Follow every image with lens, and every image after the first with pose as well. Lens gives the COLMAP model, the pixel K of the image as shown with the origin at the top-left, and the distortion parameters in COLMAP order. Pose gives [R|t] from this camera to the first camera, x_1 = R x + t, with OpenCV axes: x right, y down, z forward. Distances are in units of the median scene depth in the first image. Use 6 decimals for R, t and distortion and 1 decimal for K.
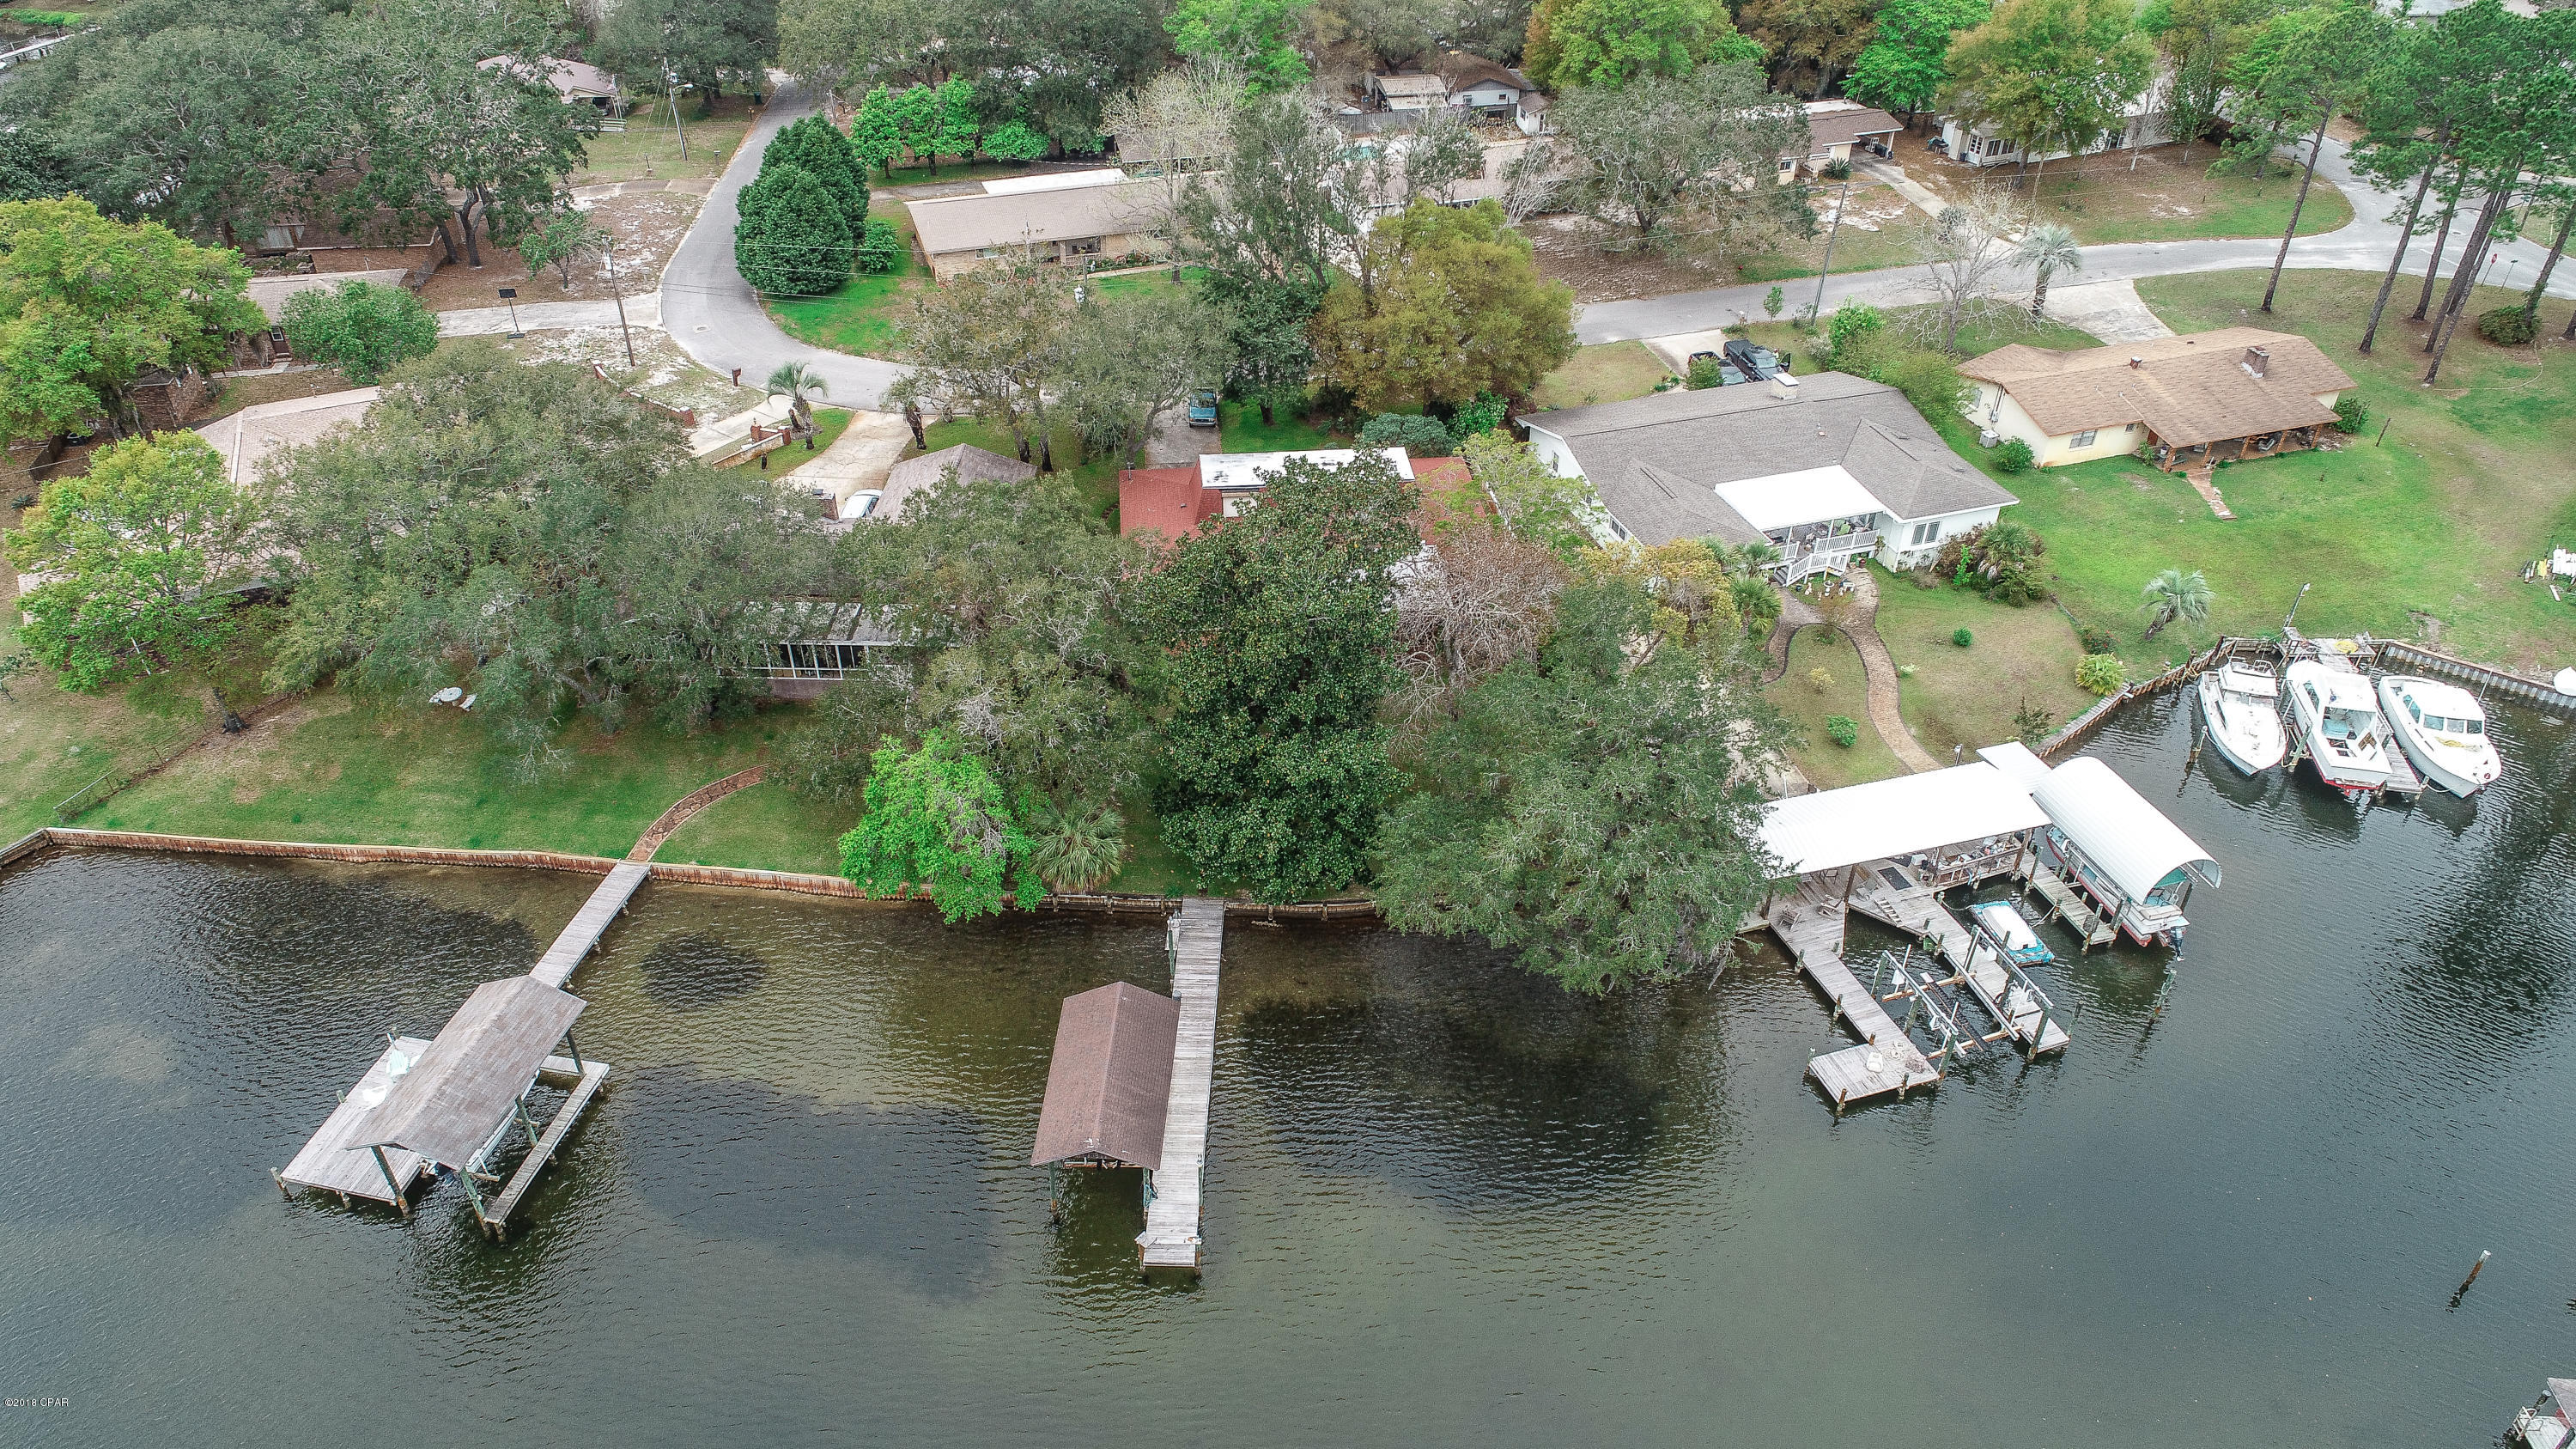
lens RADIAL K [[1661.1, 0, 1286.6], [0, 1661.1, 747.3], [0, 0, 1]] dist [0.019479, 0.008296]
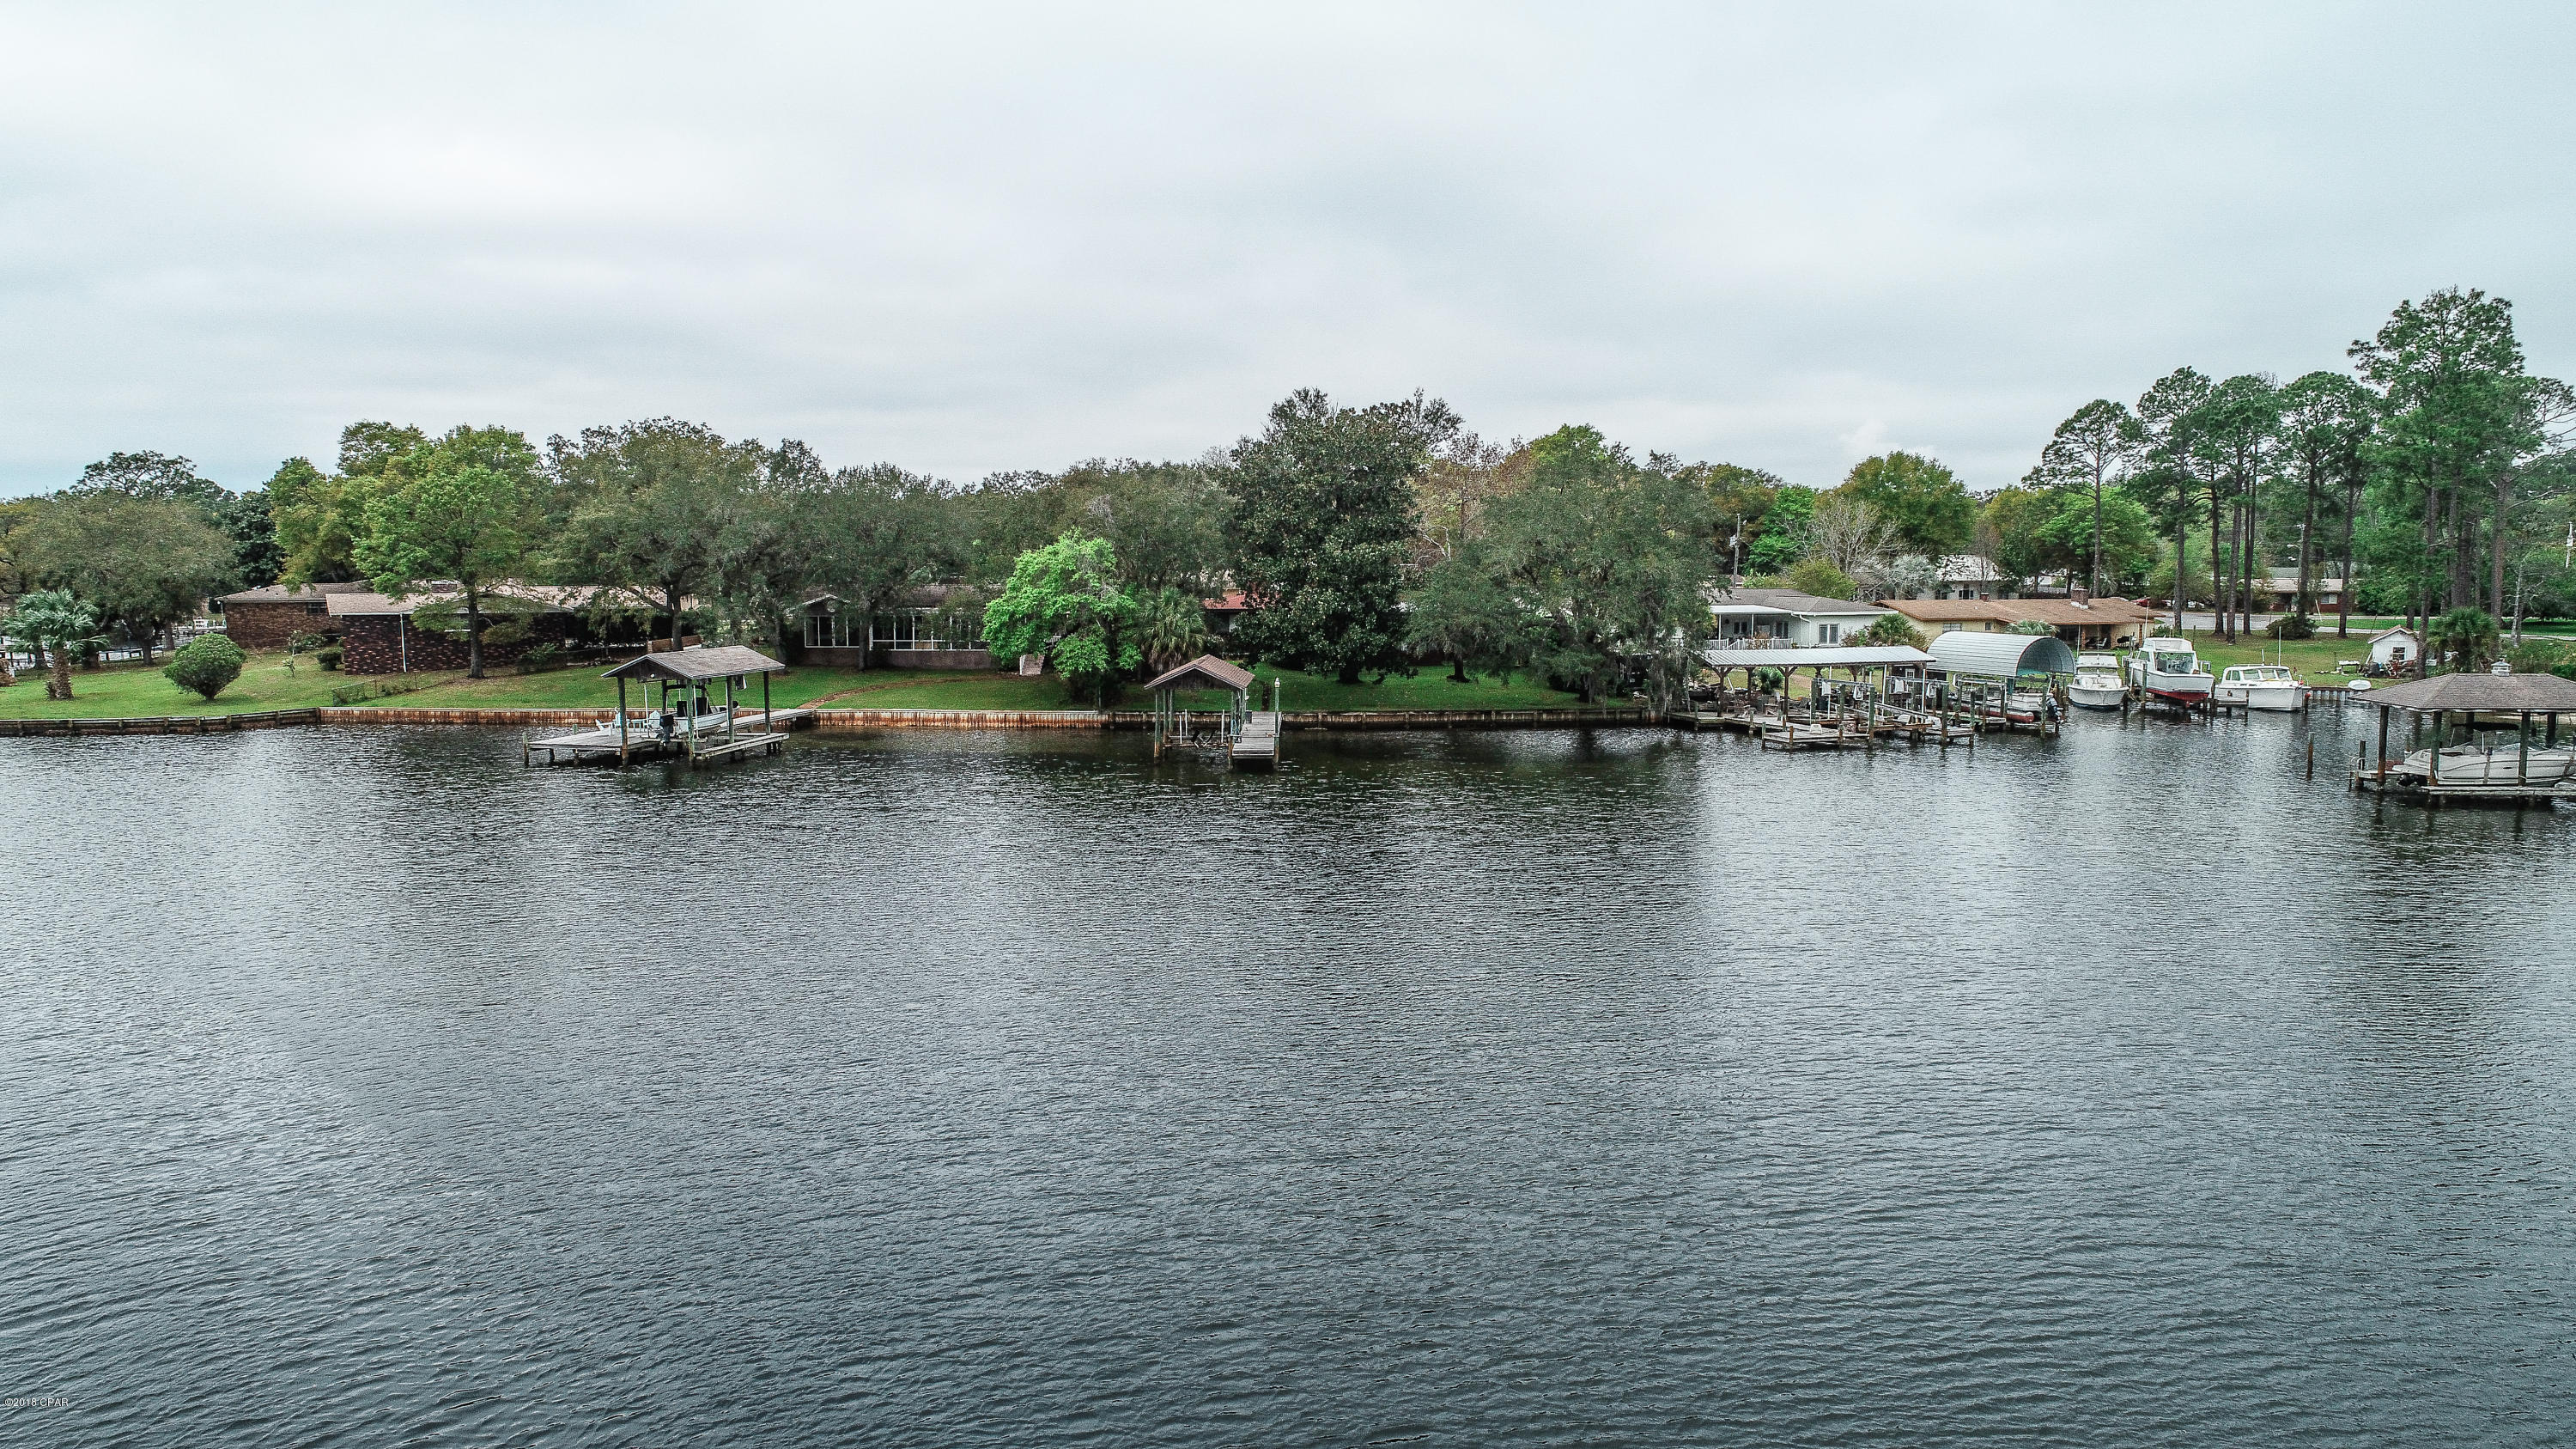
lens RADIAL K [[1661.1, 0, 1274.5], [0, 1661.1, 737.2], [0, 0, 1]] dist [0.019479, 0.008296]
pose [[0.999966, -0.008122, -0.001554, -0.036520], [0.006162, 0.857173, -0.514991, 0.663799], [0.005515, 0.514964, 0.857194, -0.041522]]
